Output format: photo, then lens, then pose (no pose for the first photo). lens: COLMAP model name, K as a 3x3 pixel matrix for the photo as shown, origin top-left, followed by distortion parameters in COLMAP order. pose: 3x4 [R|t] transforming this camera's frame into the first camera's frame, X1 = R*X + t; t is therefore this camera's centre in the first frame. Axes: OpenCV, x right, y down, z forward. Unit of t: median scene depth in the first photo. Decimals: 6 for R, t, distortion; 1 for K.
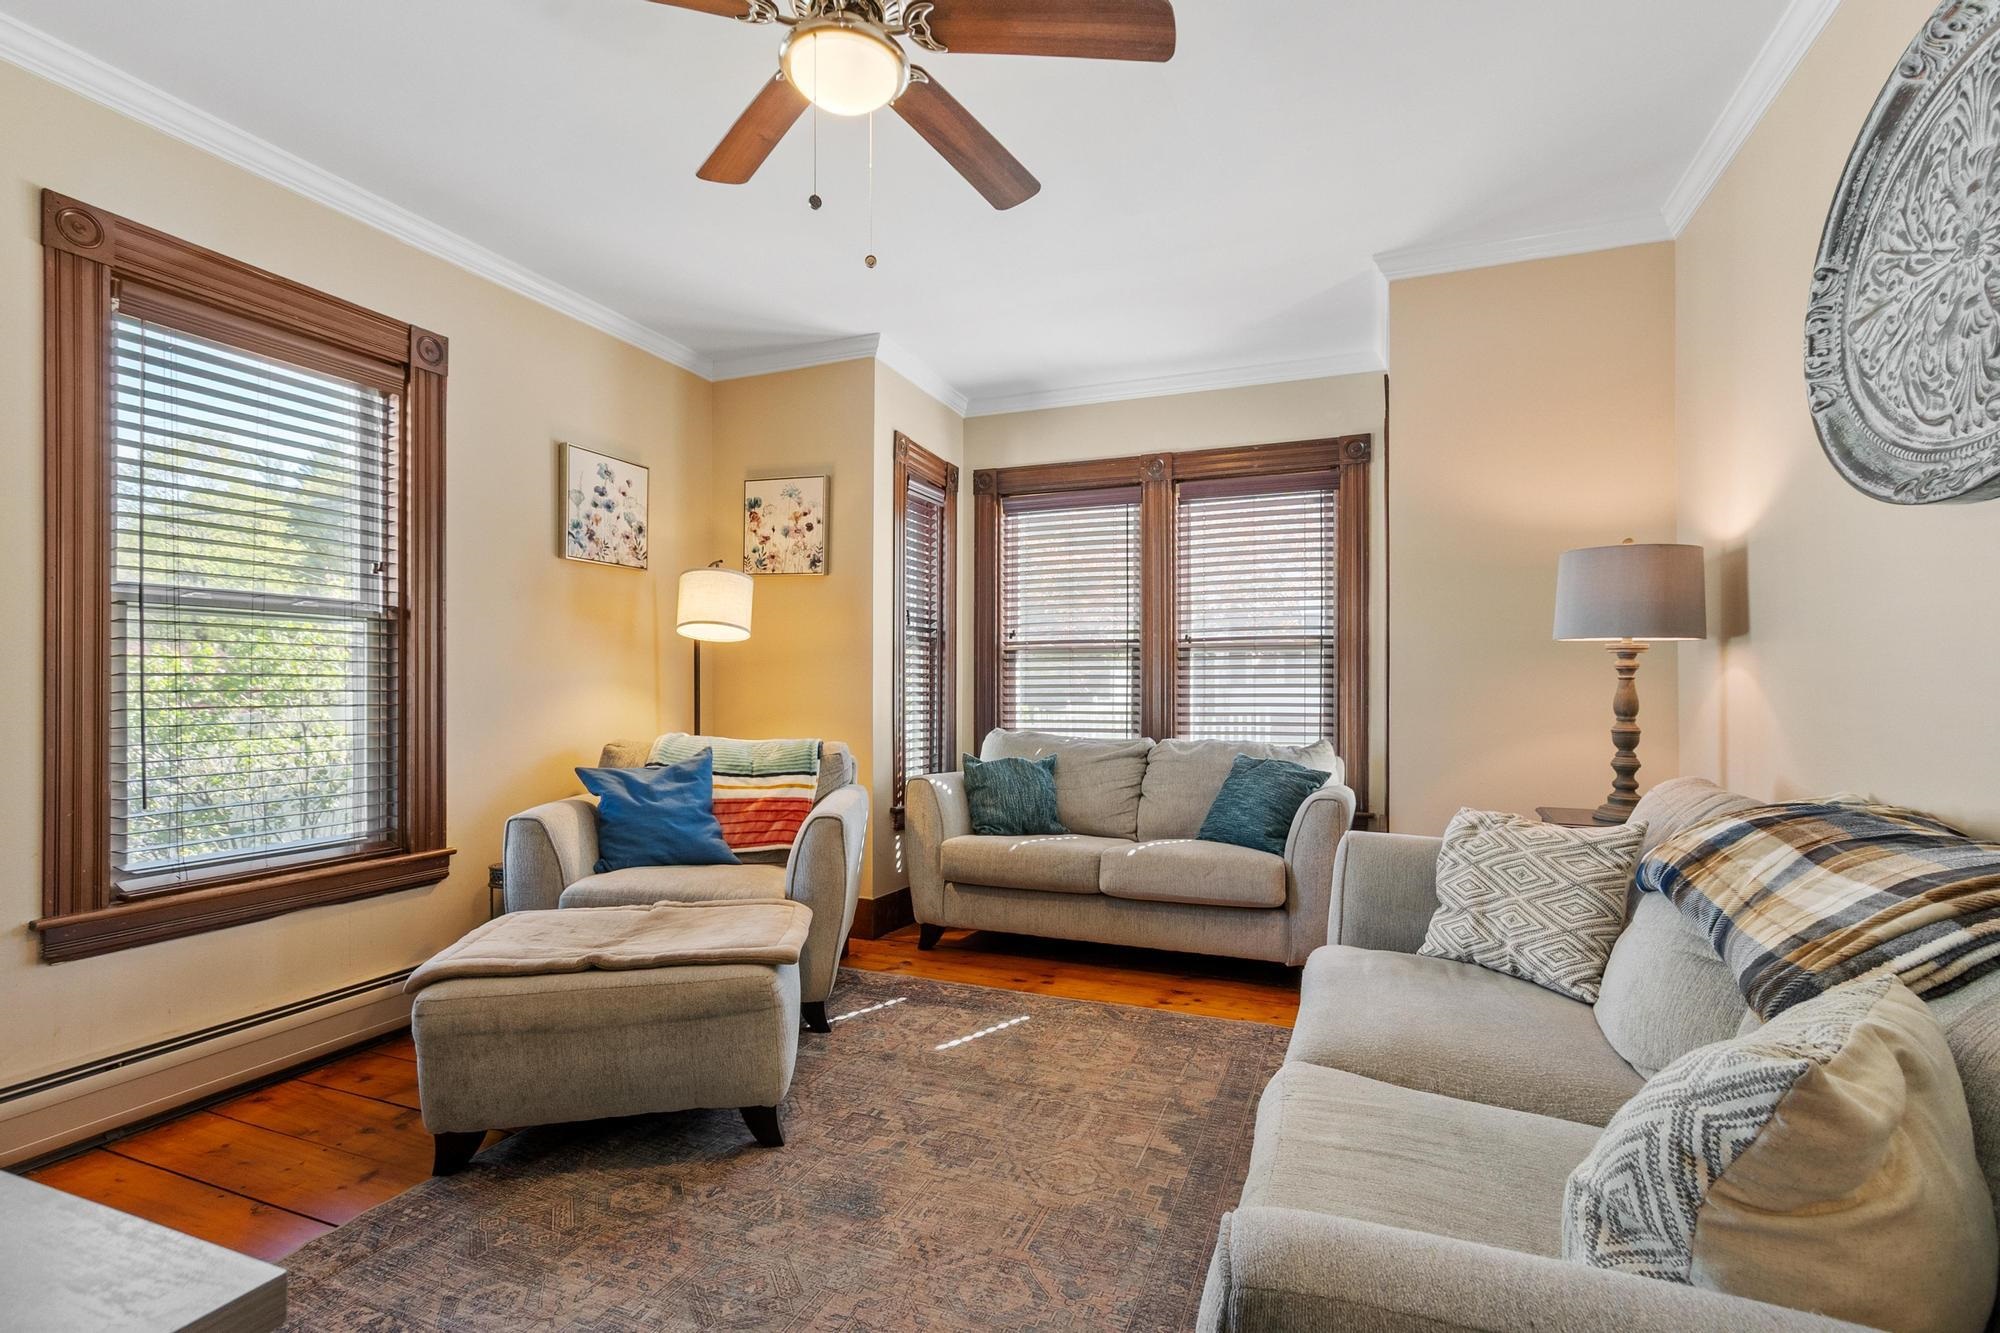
lens RADIAL K [[945.5, 0, 1014.4], [0, 945.5, 672.8], [0, 0, 1]] dist [-0.000317, -0.000166]
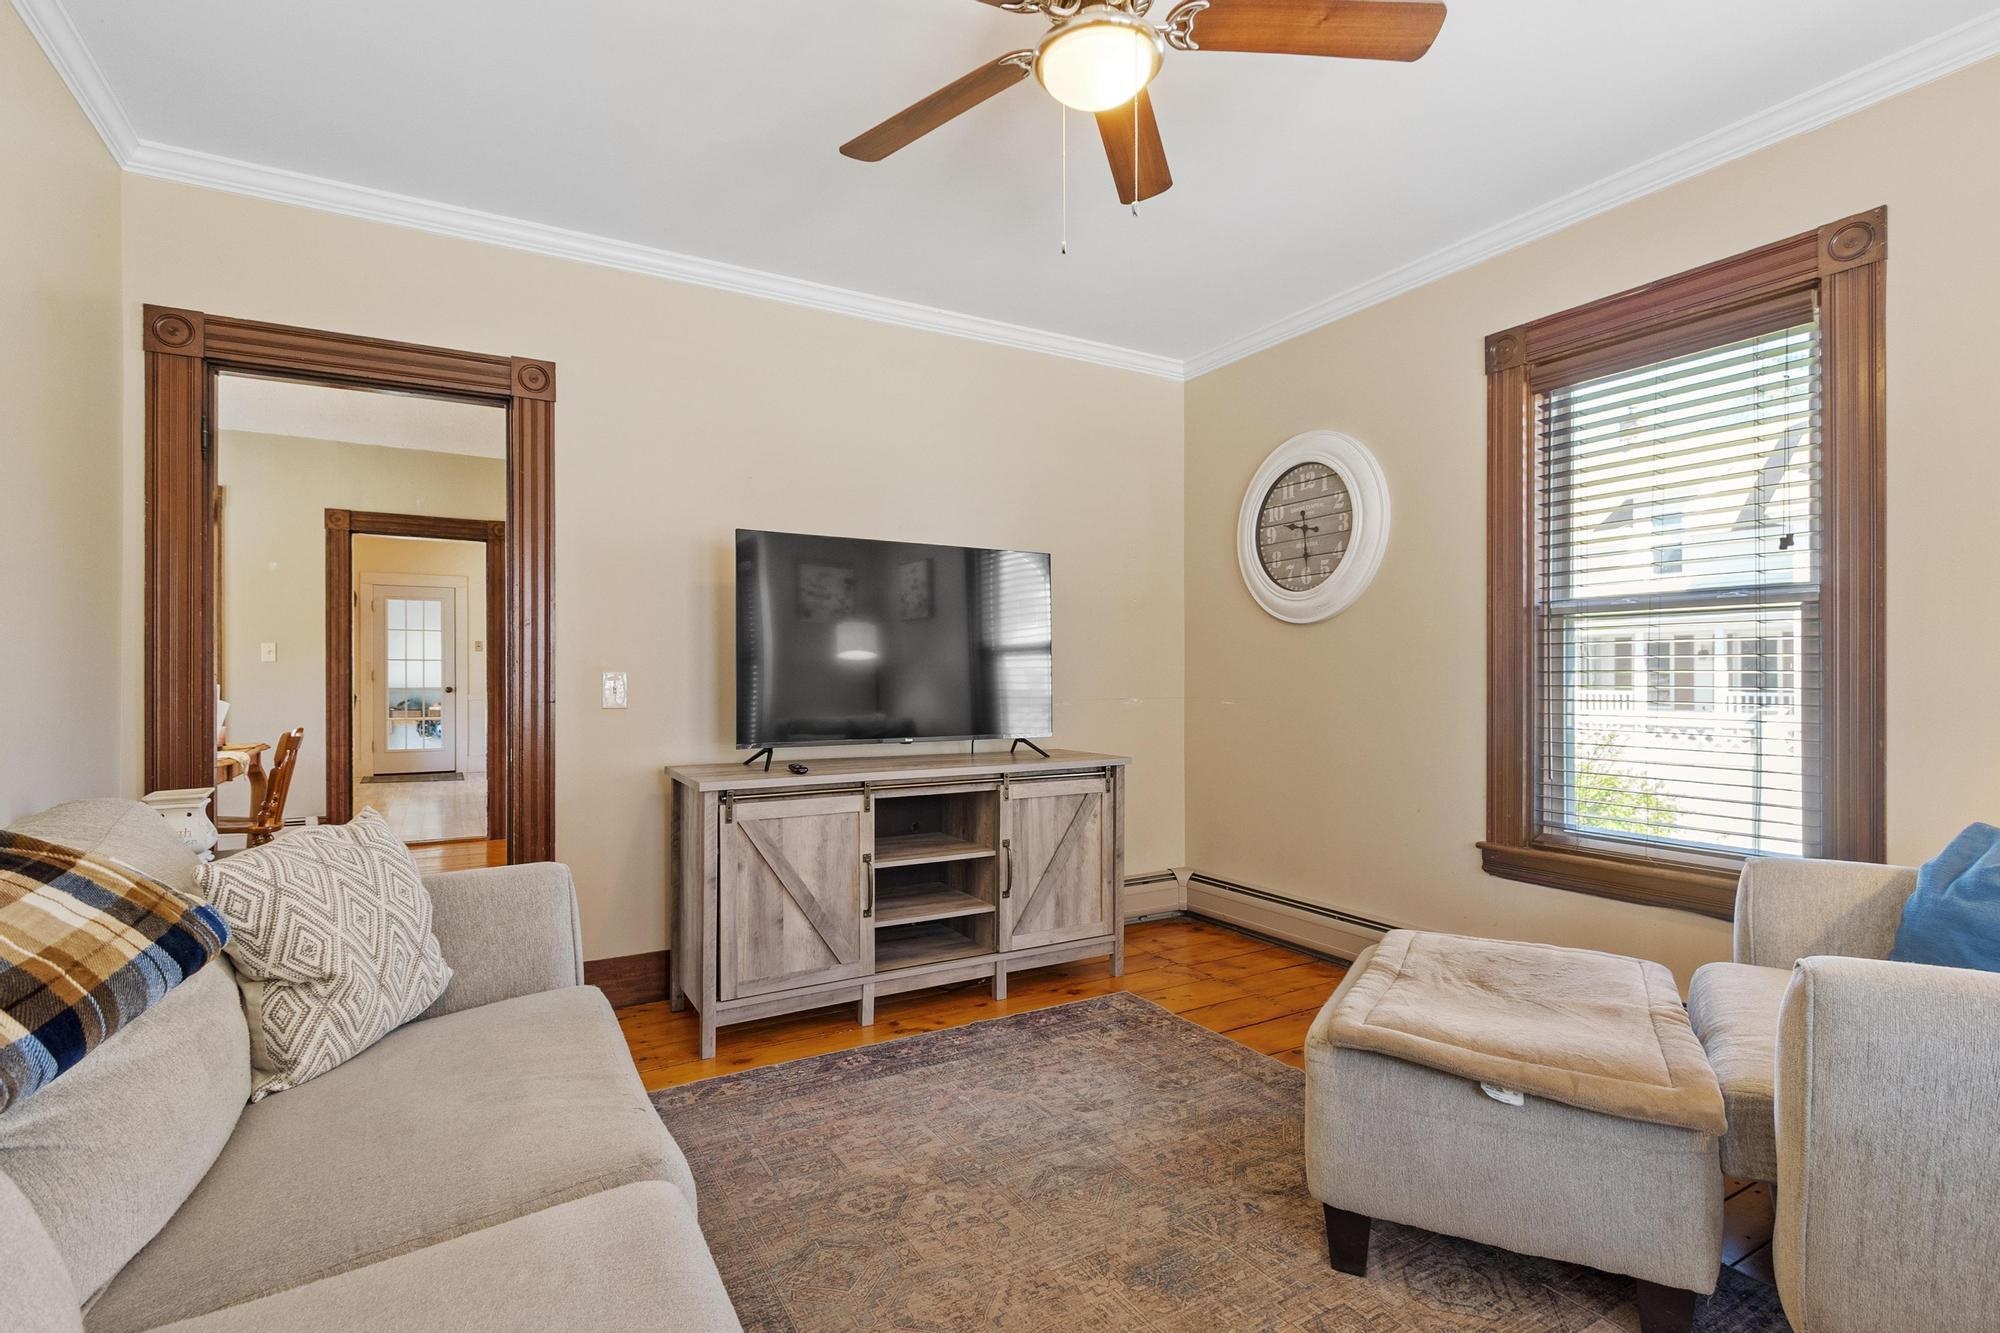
lens RADIAL K [[945.5, 0, 1014.4], [0, 945.5, 672.8], [0, 0, 1]] dist [-0.000317, -0.000166]
pose [[-0.609901, 0.007749, -0.792440, 0.562530], [0.019565, 0.999795, -0.005281, -0.005061], [0.792236, -0.018725, -0.609927, 1.311076]]
